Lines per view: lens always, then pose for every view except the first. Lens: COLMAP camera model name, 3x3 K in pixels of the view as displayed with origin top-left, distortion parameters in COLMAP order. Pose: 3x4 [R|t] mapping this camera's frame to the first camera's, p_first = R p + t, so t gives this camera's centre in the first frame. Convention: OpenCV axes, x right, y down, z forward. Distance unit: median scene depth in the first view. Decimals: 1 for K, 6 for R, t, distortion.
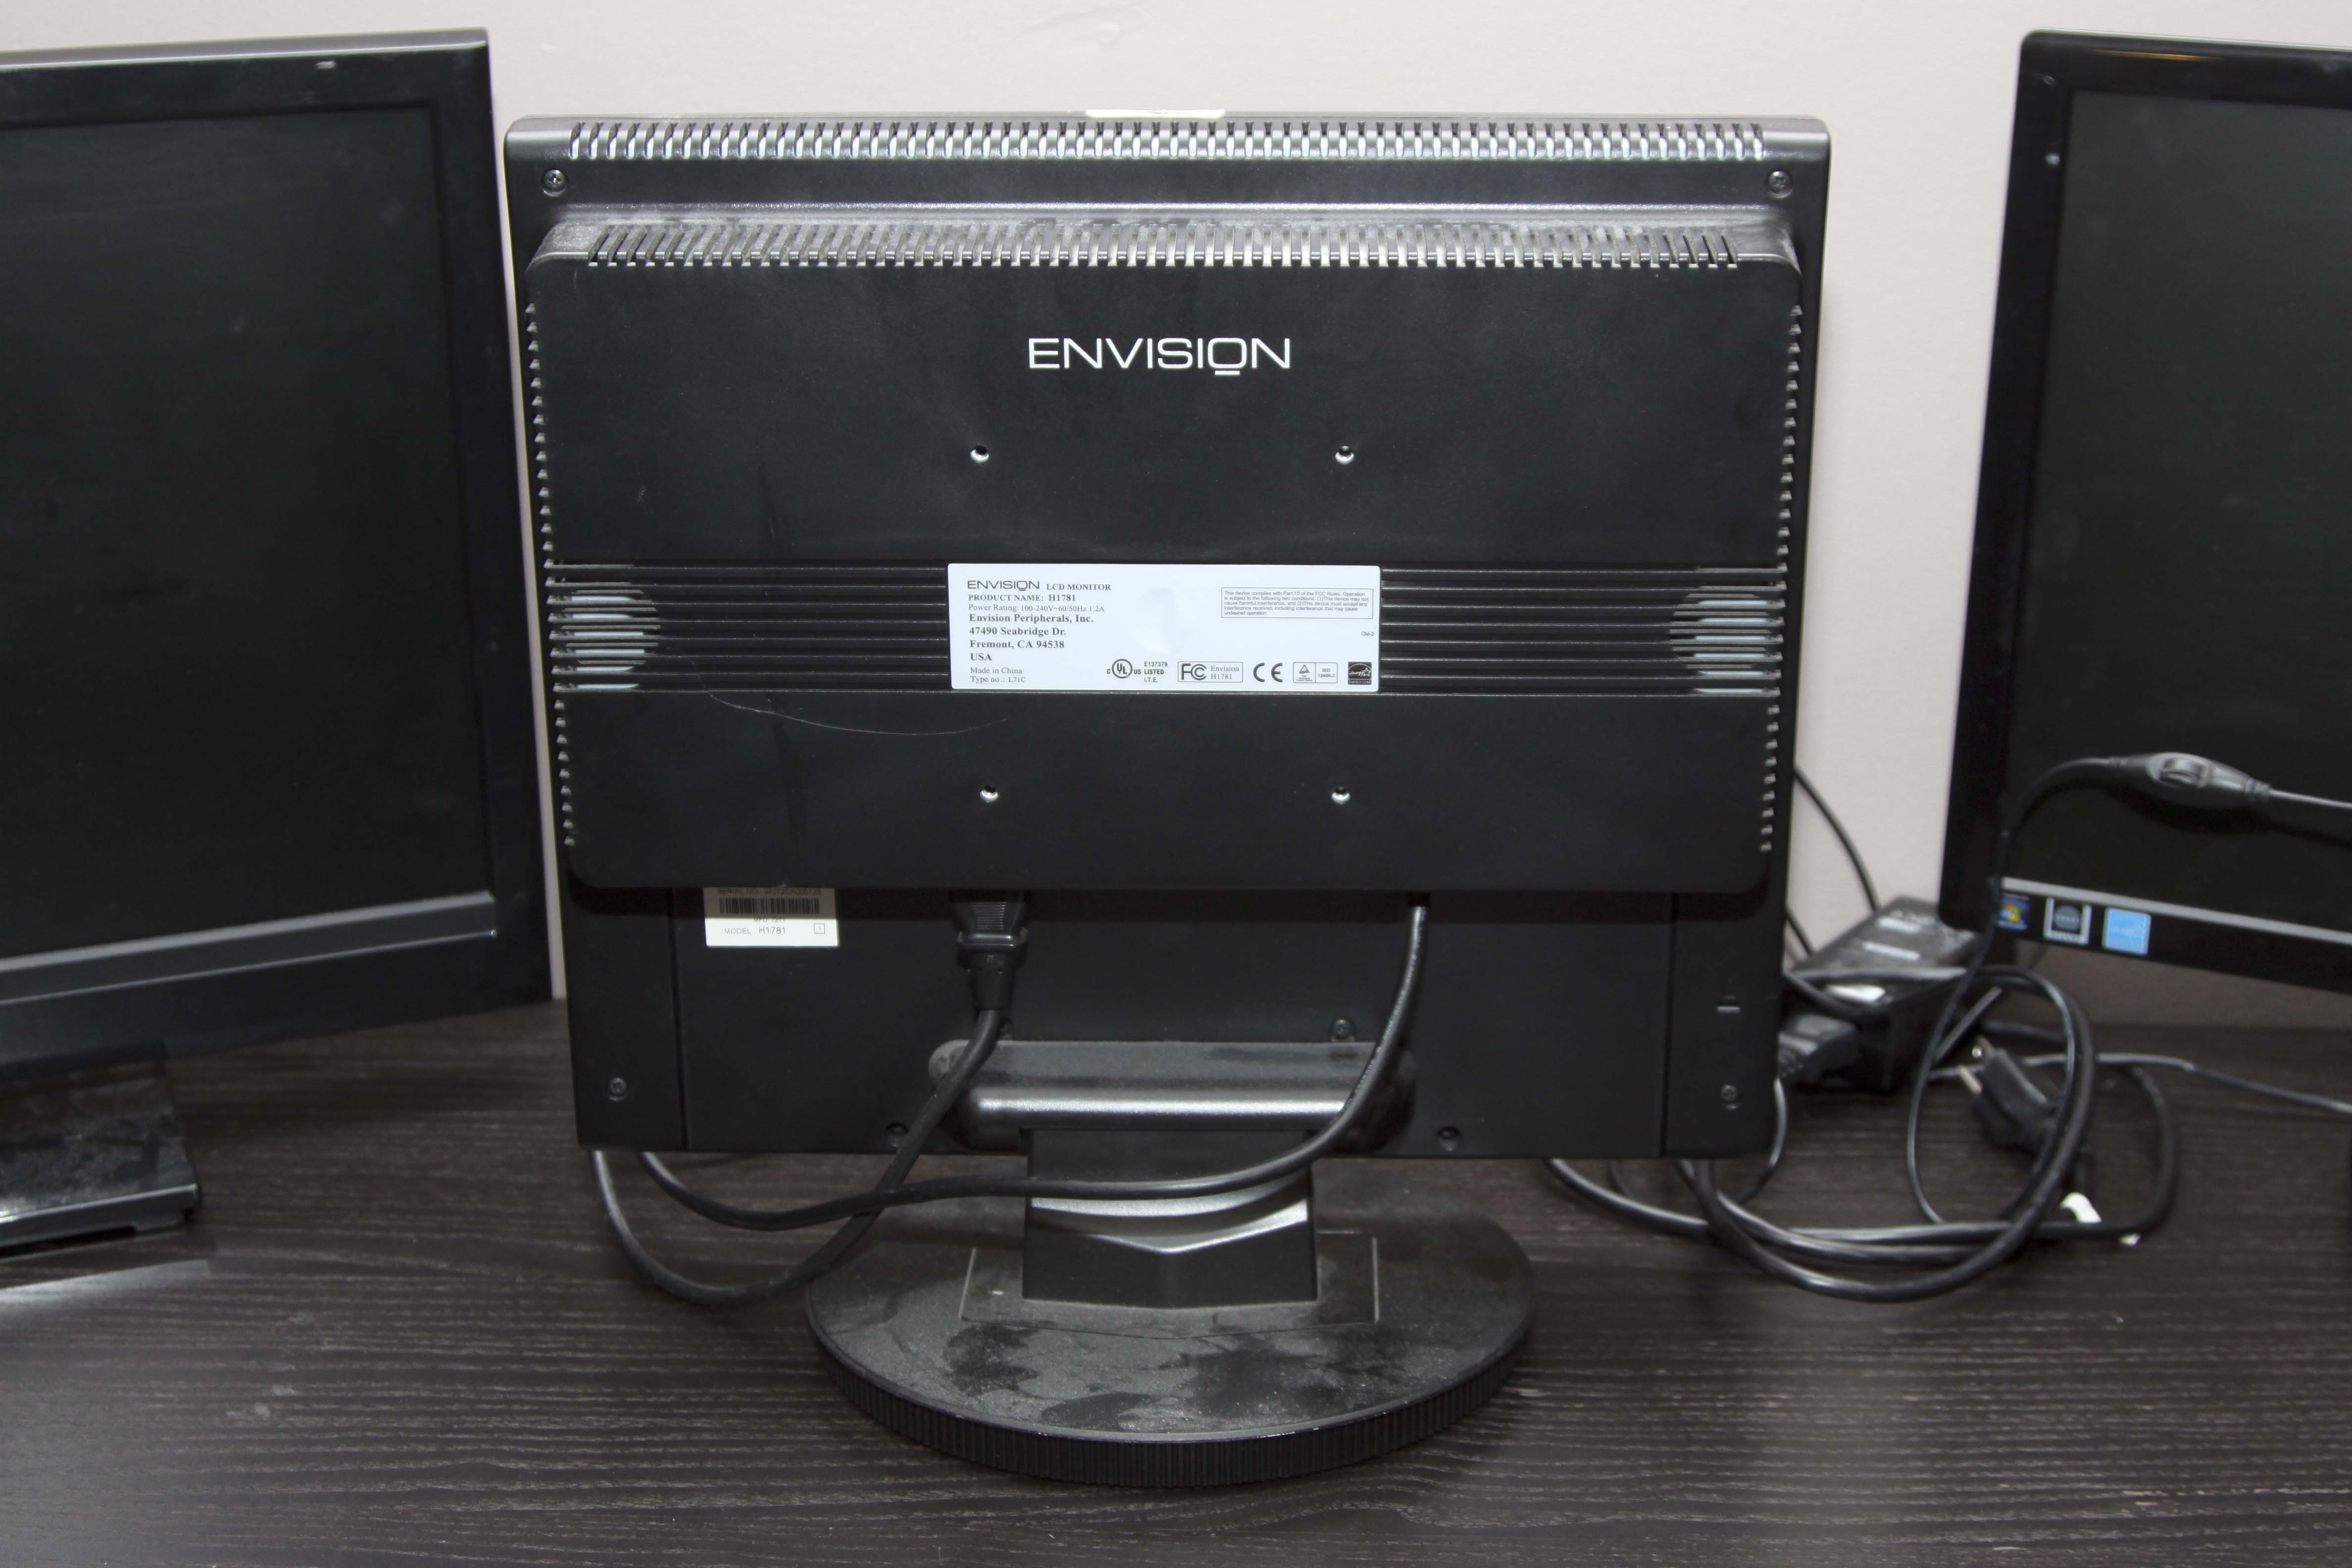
lens RADIAL K [[3962.0, 0, 1182.0], [0, 3962.0, 759.4], [0, 0, 1]] dist [0.055769, 0.000000]
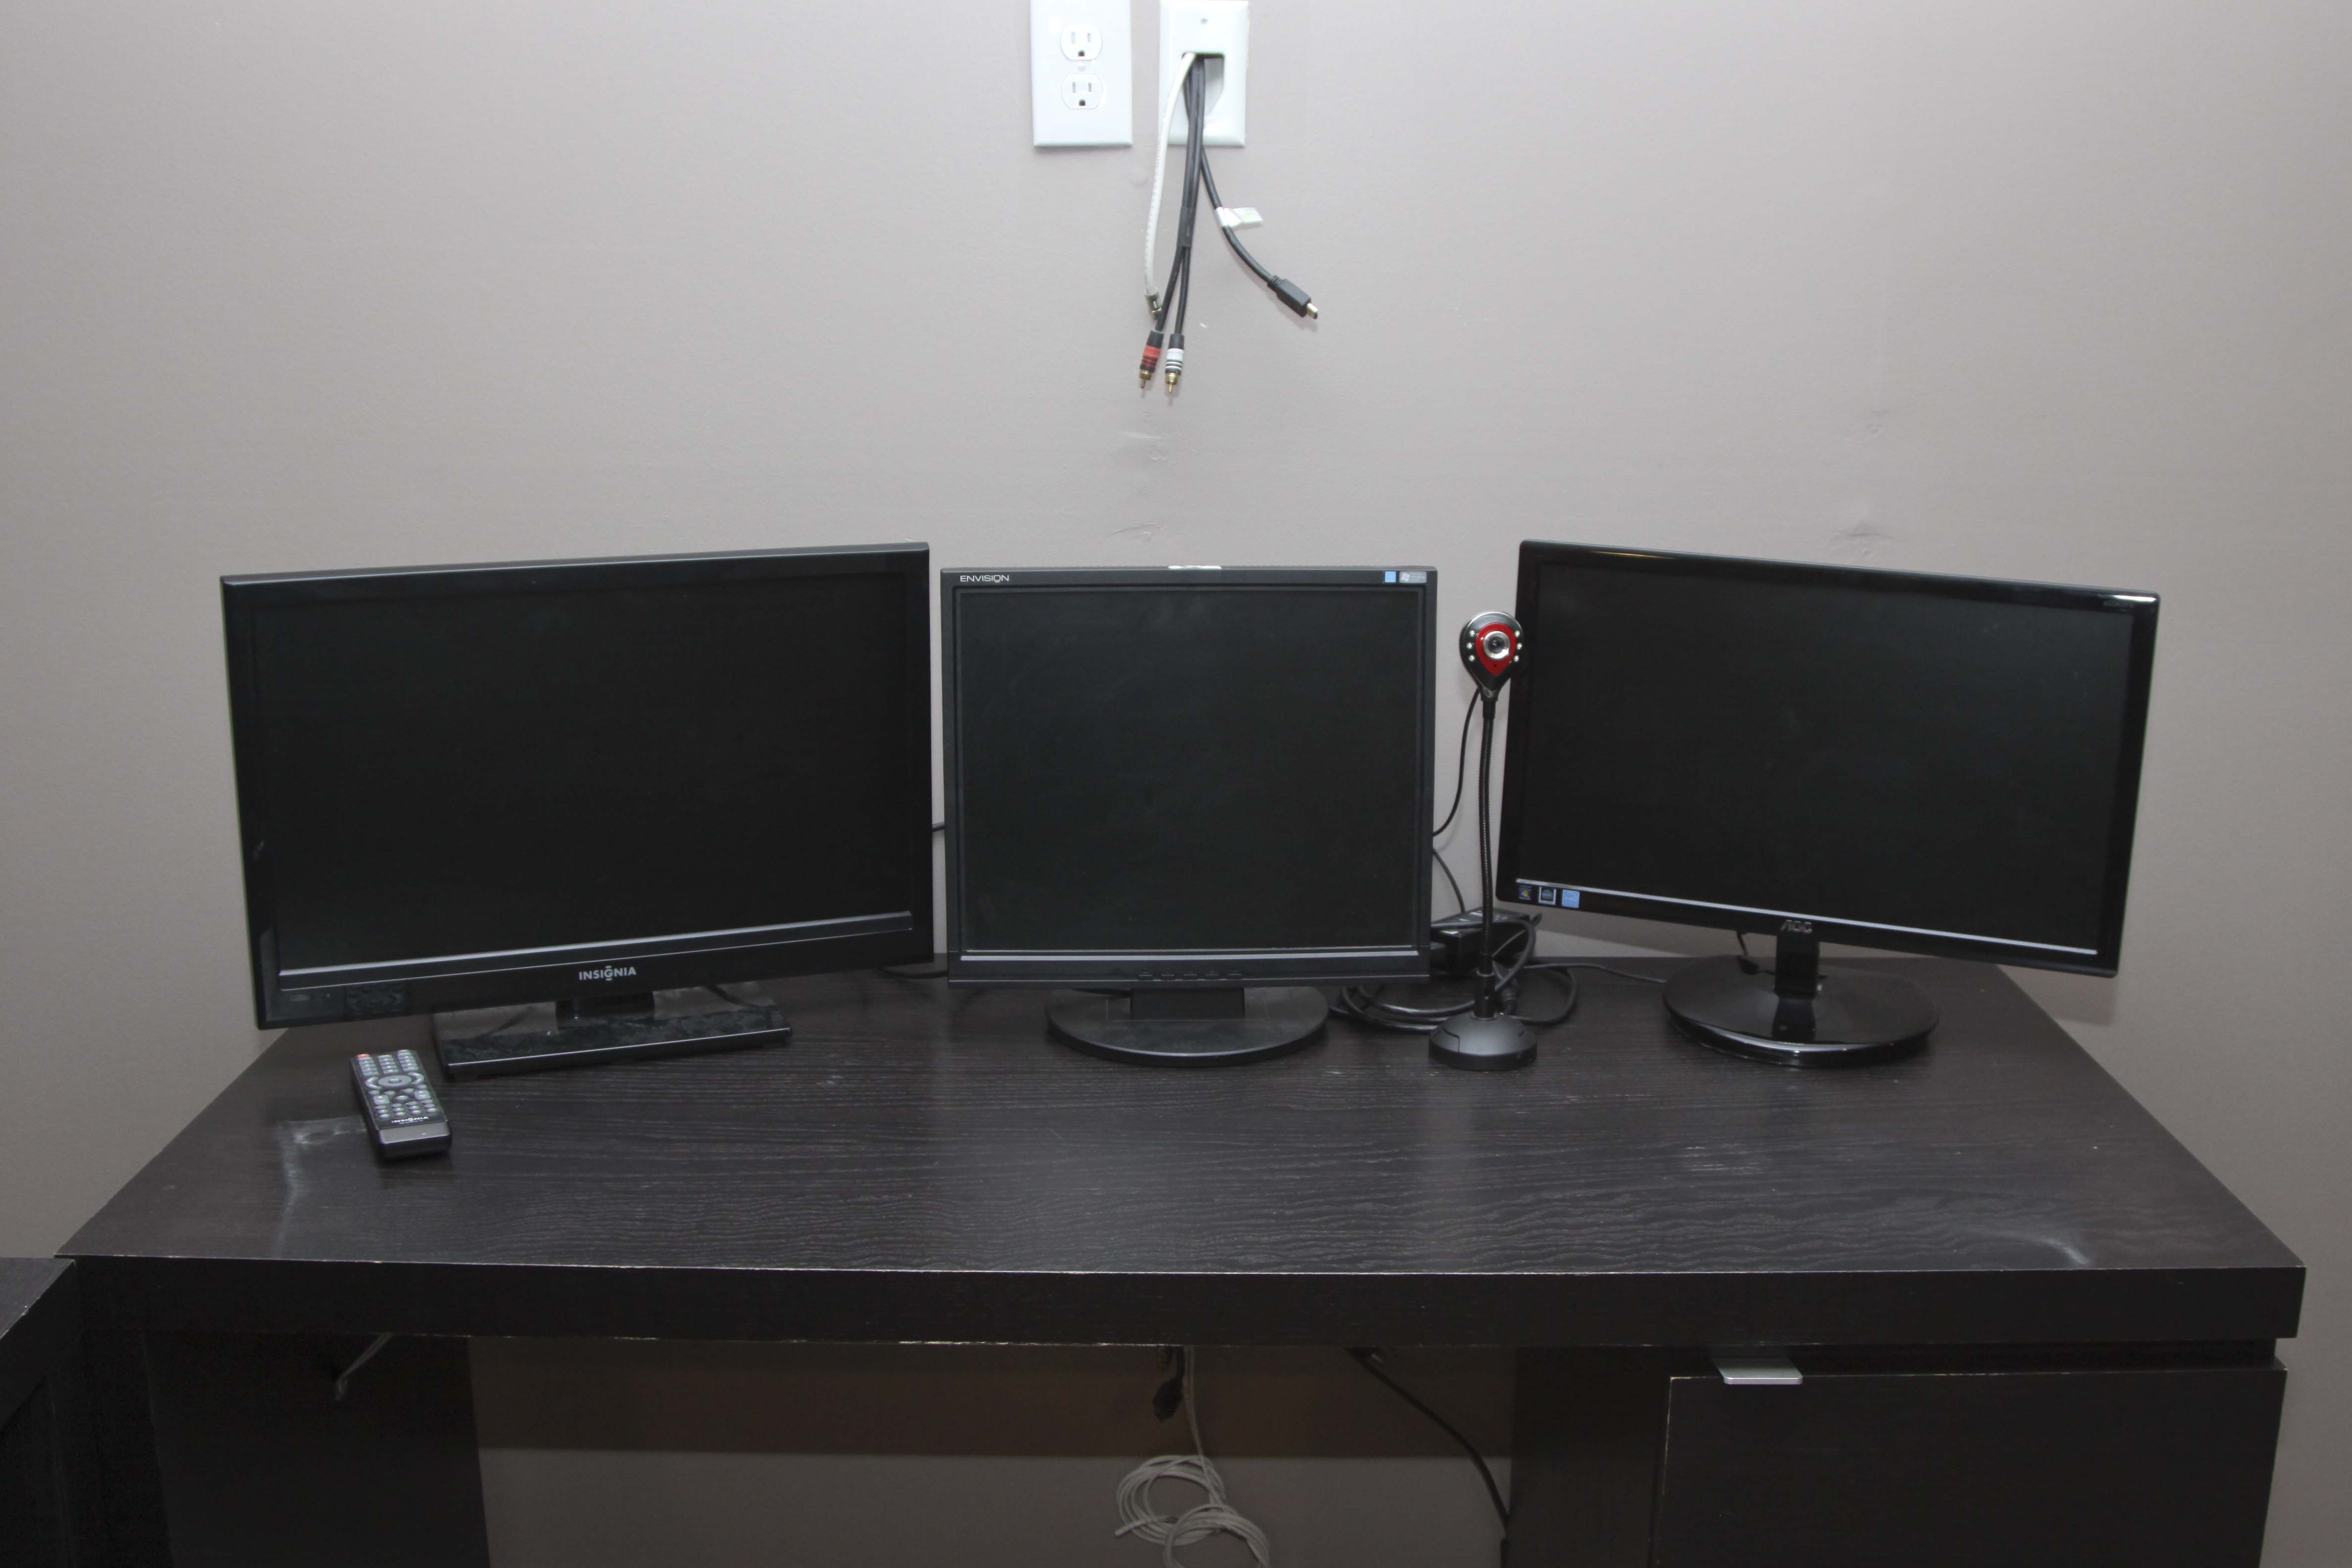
lens RADIAL K [[2595.4, 0, 1200.0], [0, 2595.4, 769.5], [0, 0, 1]] dist [-0.084126, 0.000000]
pose [[0.998415, -0.008264, 0.055673, -0.081486], [0.013519, 0.995417, -0.094669, 0.112223], [-0.054636, 0.095272, 0.993951, -0.595843]]
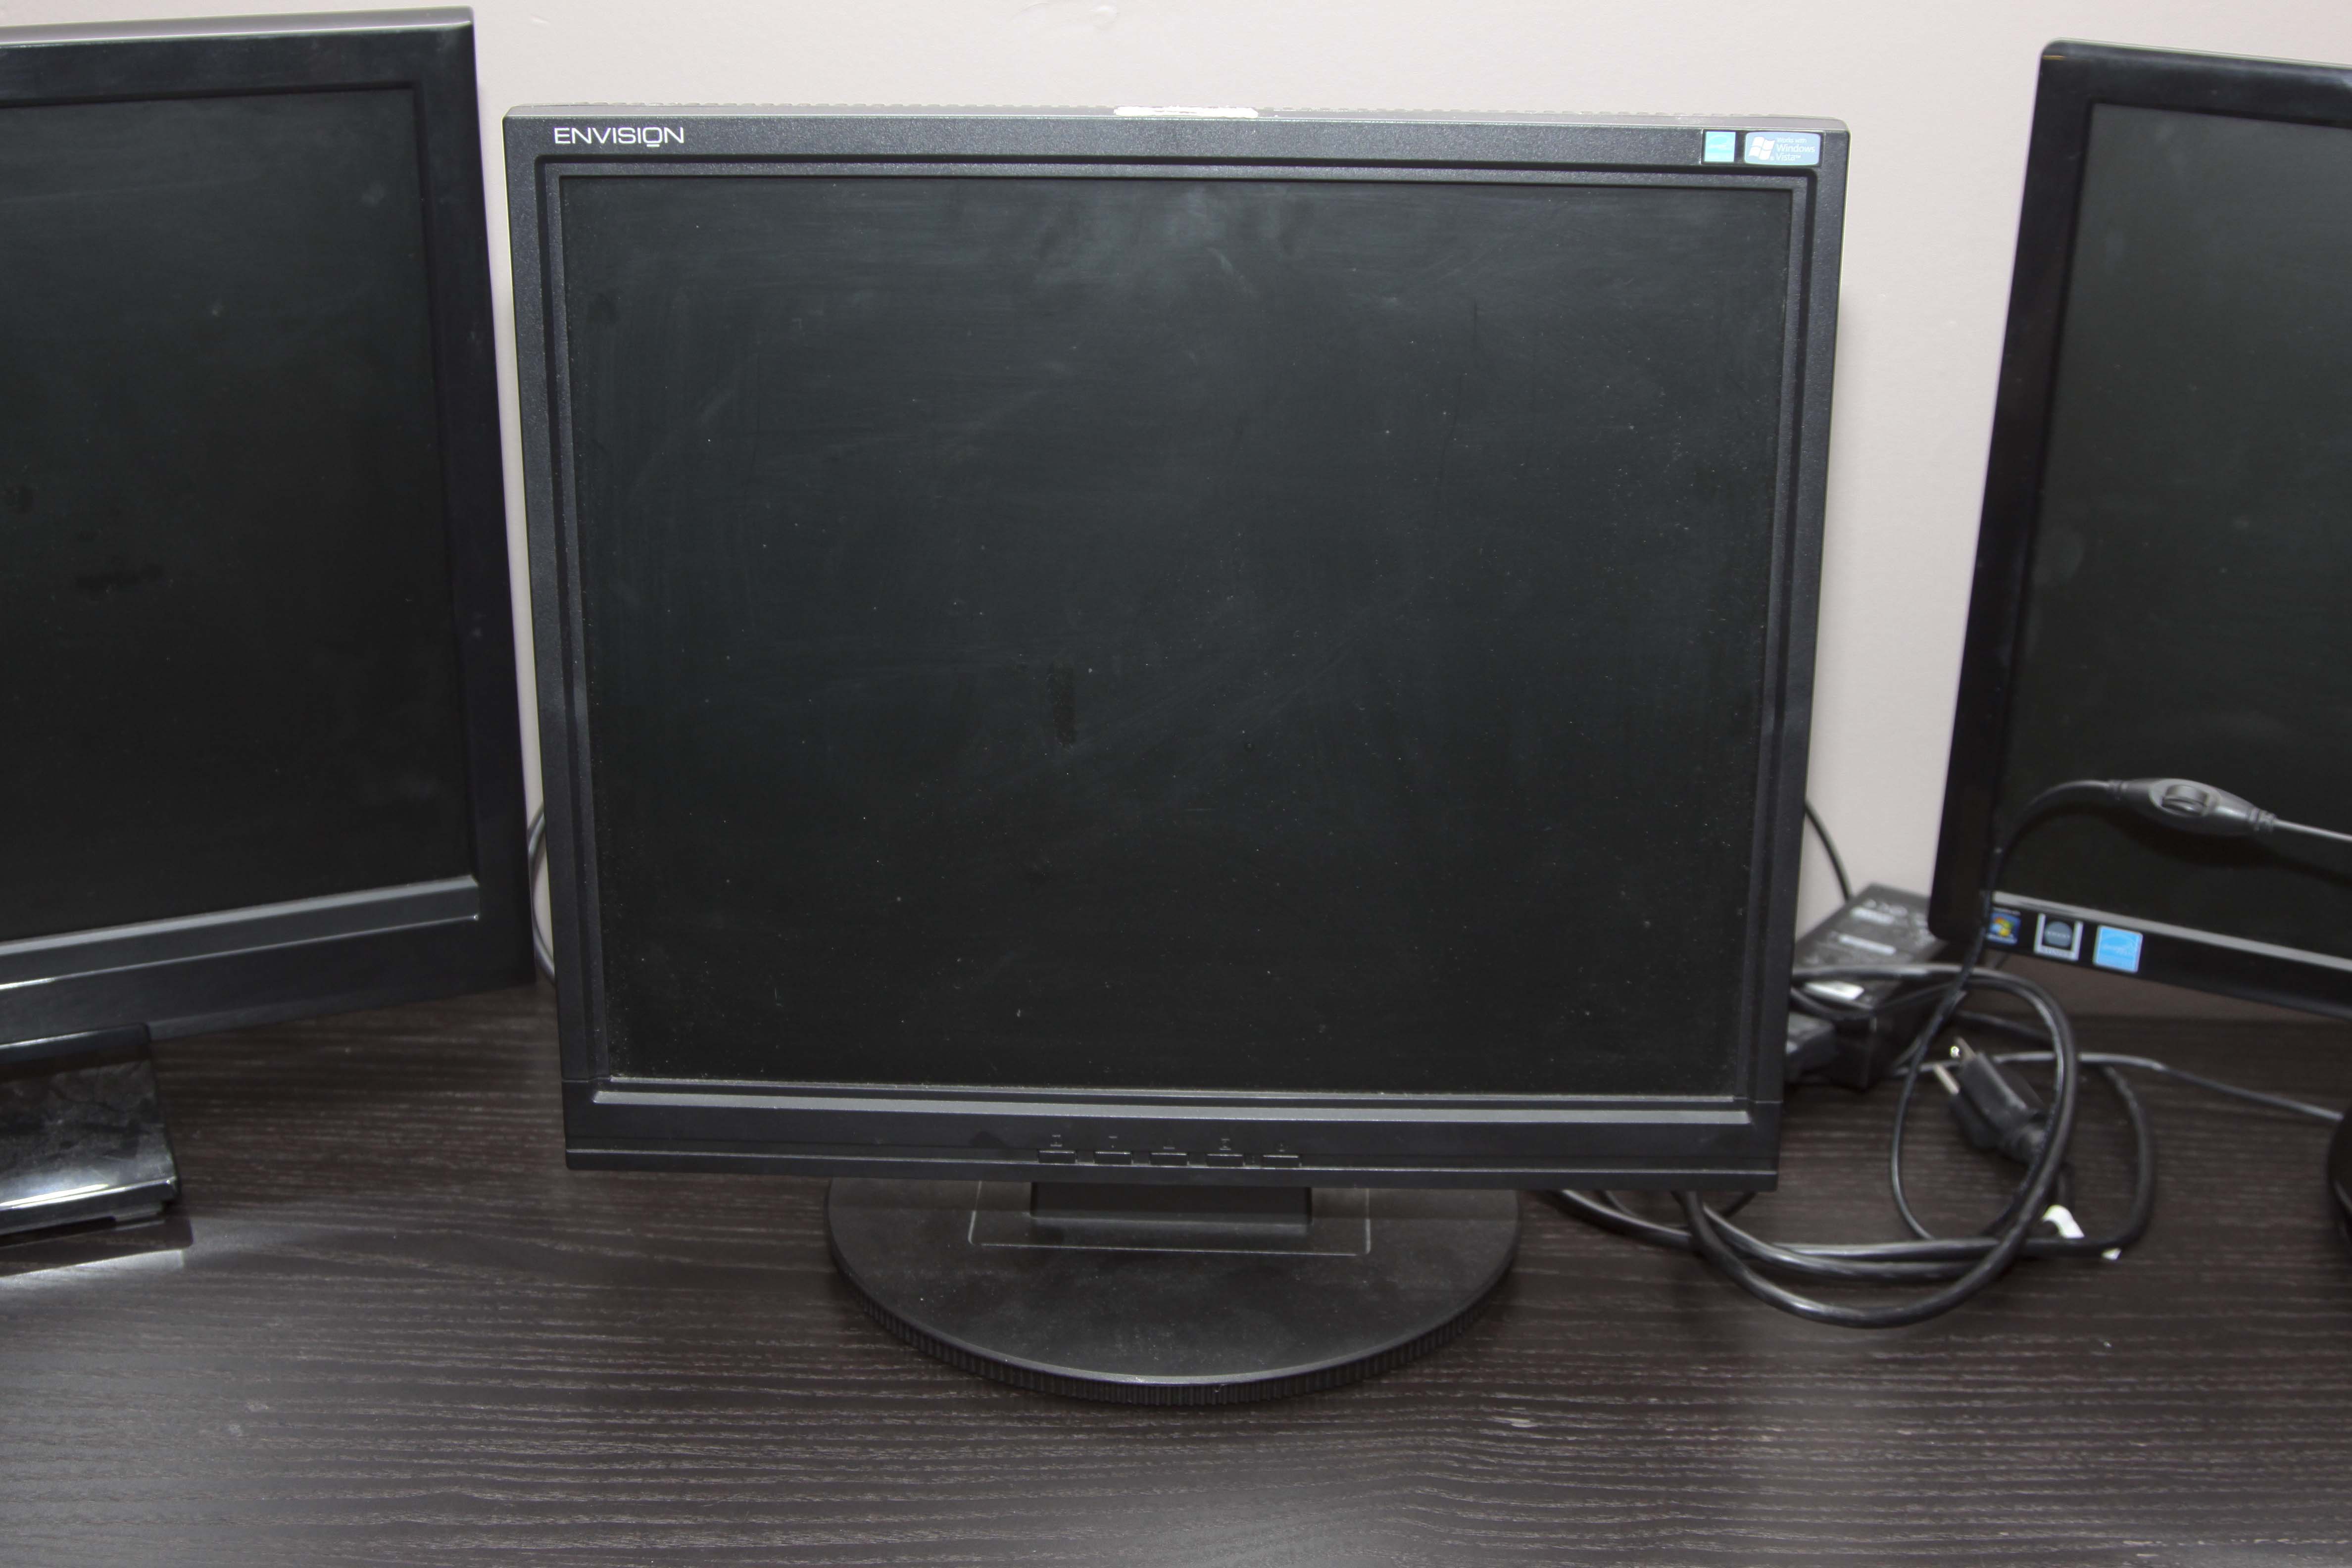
lens RADIAL K [[3533.3, 0, 1191.5], [0, 3533.3, 790.5], [0, 0, 1]] dist [-0.003492, 0.000000]
pose [[0.999725, 0.012244, 0.019985, -0.013001], [-0.013229, 0.998664, 0.049952, -0.037548], [-0.019347, -0.050202, 0.998552, 0.120273]]
